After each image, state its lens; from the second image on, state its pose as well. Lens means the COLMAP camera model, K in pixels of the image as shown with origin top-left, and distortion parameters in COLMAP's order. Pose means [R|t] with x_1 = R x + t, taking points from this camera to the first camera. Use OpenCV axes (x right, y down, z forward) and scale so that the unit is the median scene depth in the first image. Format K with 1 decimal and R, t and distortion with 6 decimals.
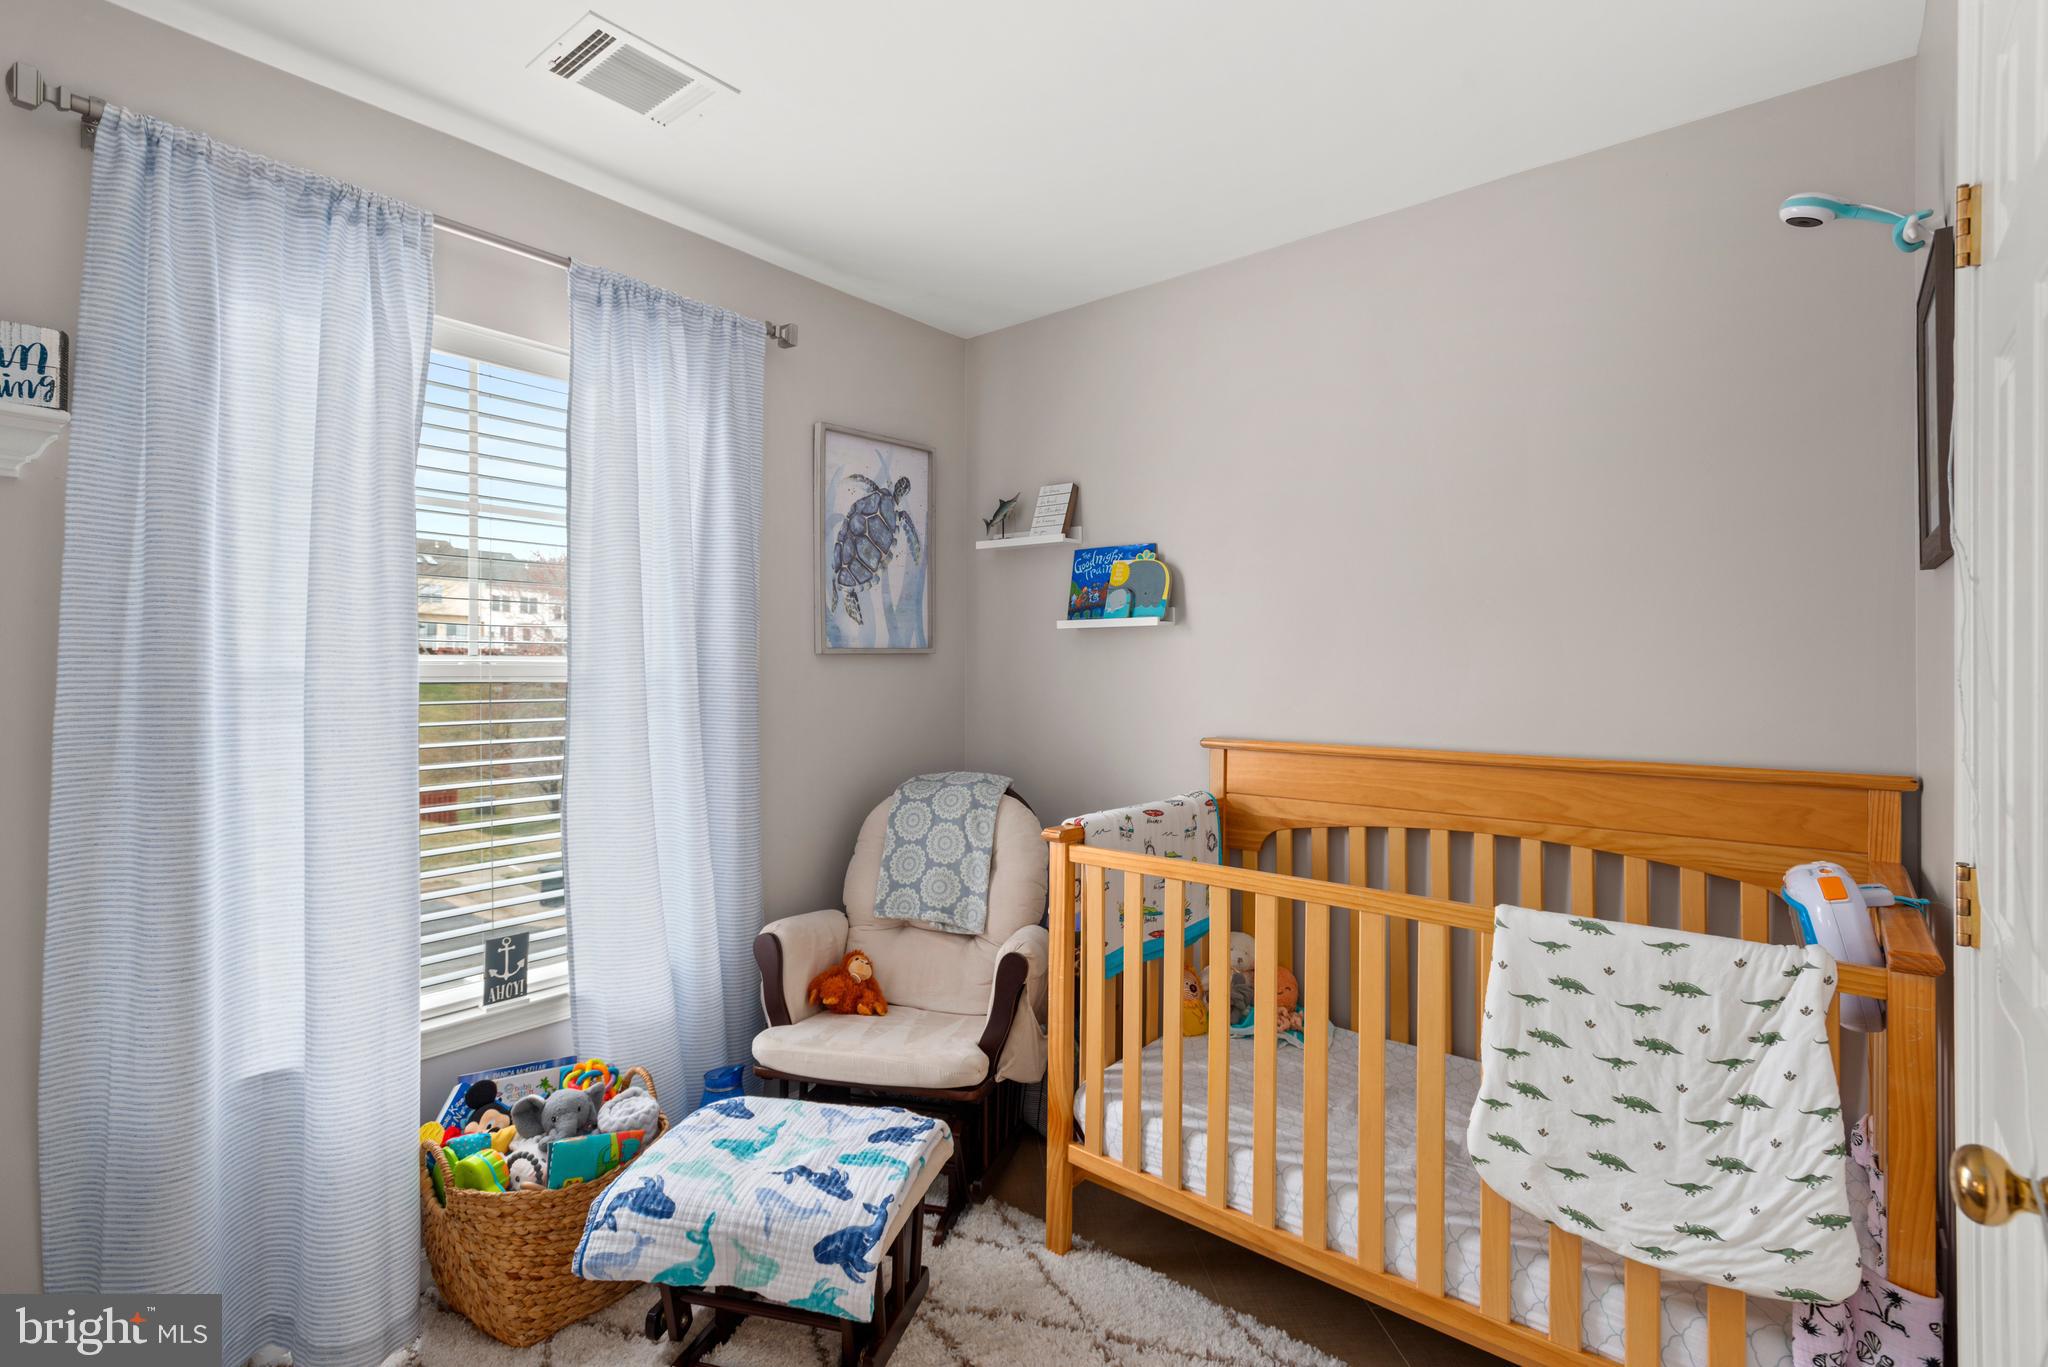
lens RADIAL K [[971.0, 0, 1024.0], [0, 971.0, 655.5], [0, 0, 1]] dist [0.019107, -0.006518]
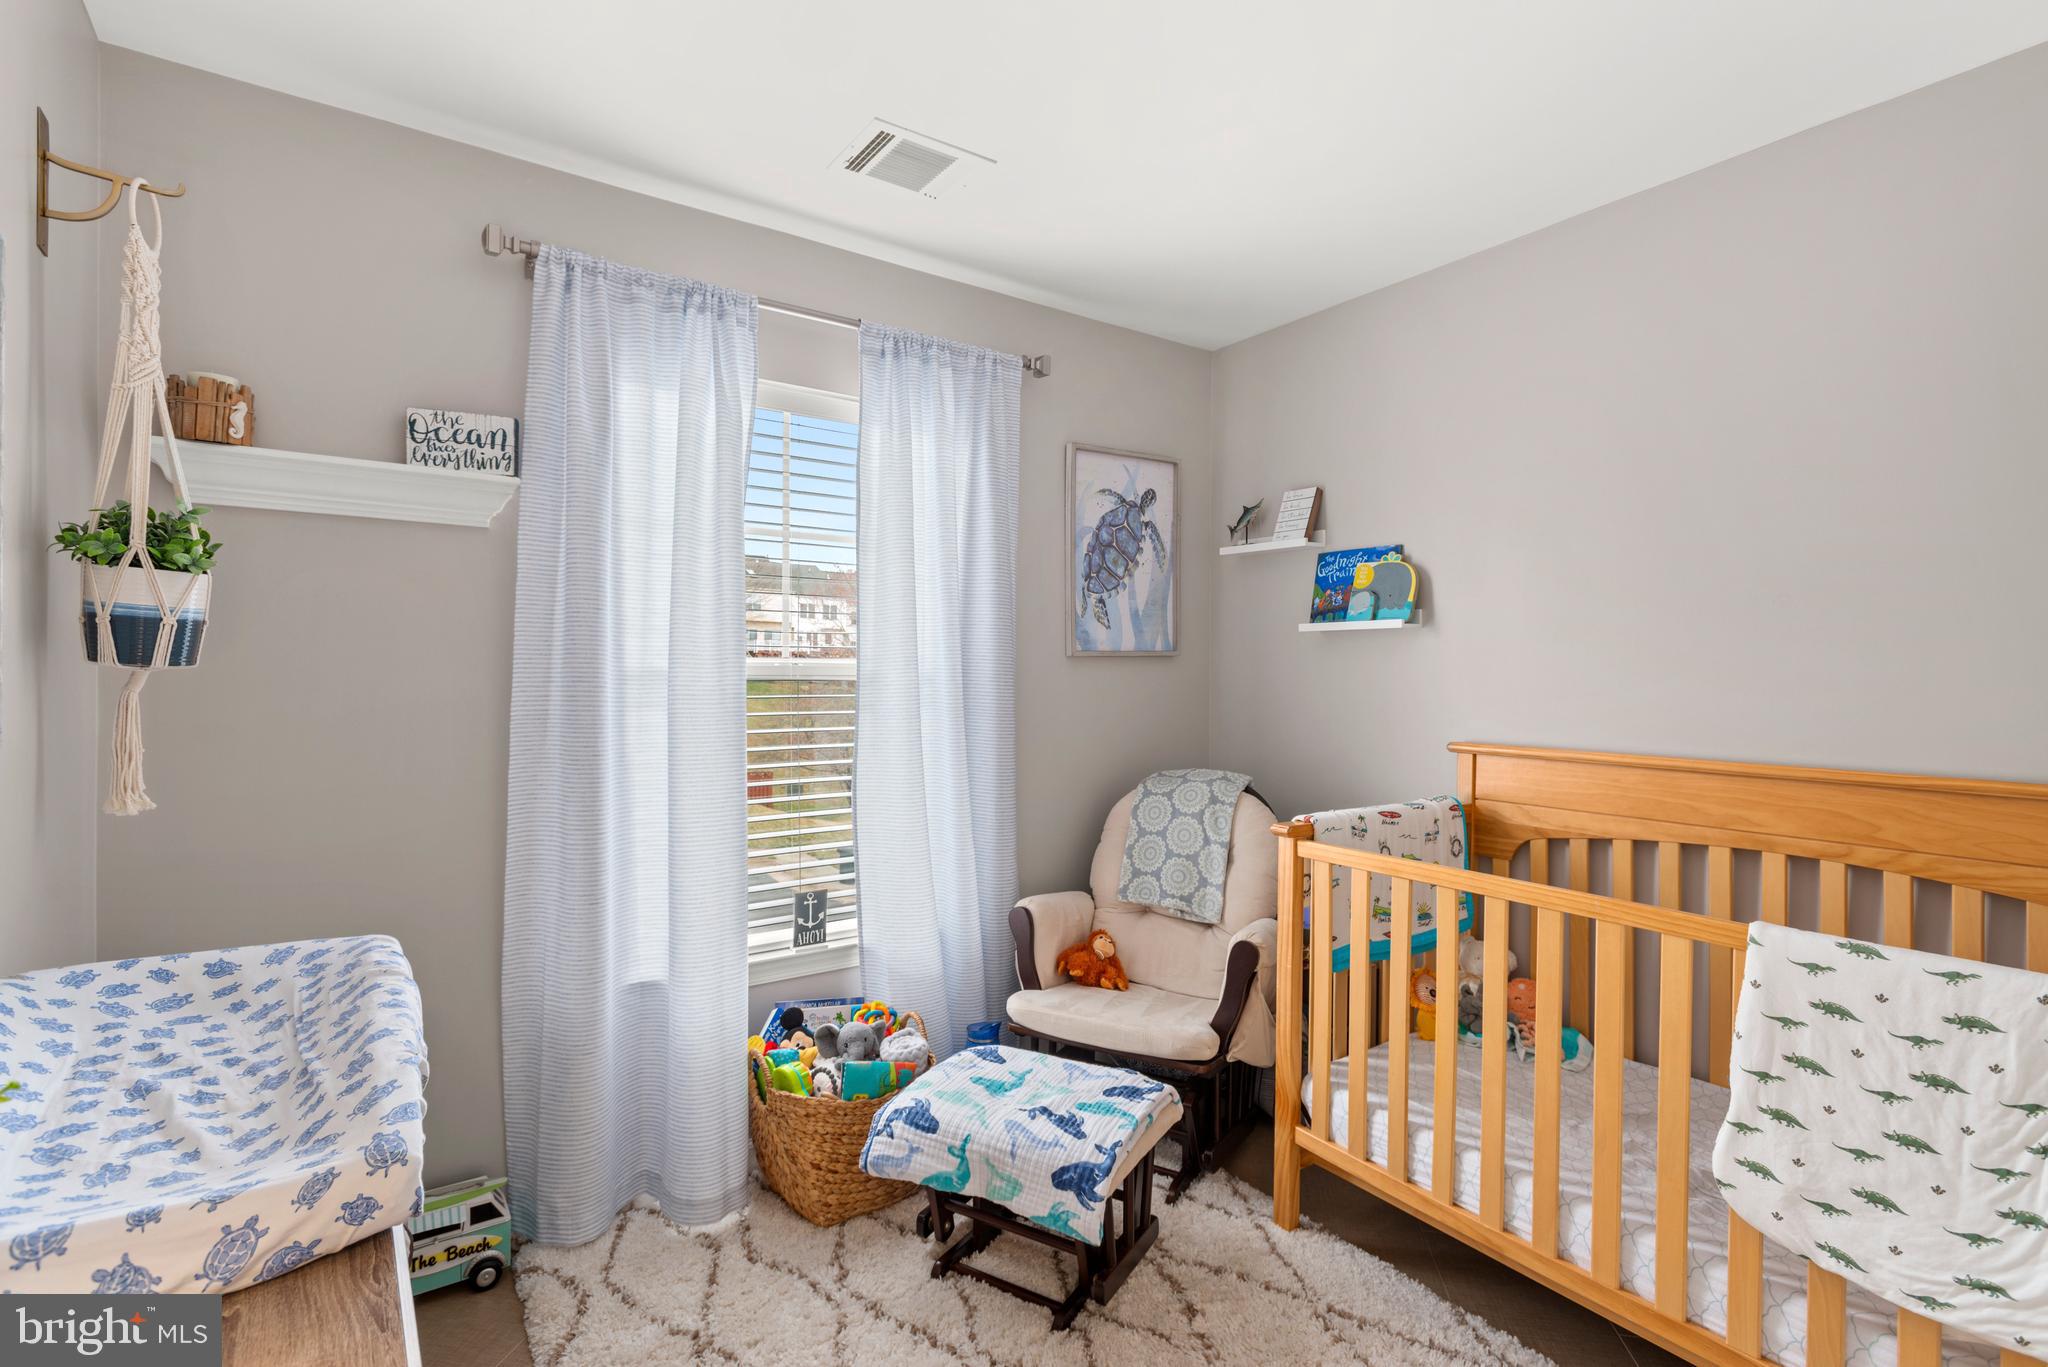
lens RADIAL K [[971.0, 0, 1024.0], [0, 971.0, 655.5], [0, 0, 1]] dist [0.019107, -0.006518]
pose [[0.962891, -0.000349, -0.269892, 0.051594], [-0.000254, 0.999998, -0.002201, -0.000487], [0.269892, 0.002188, 0.962888, -0.091943]]
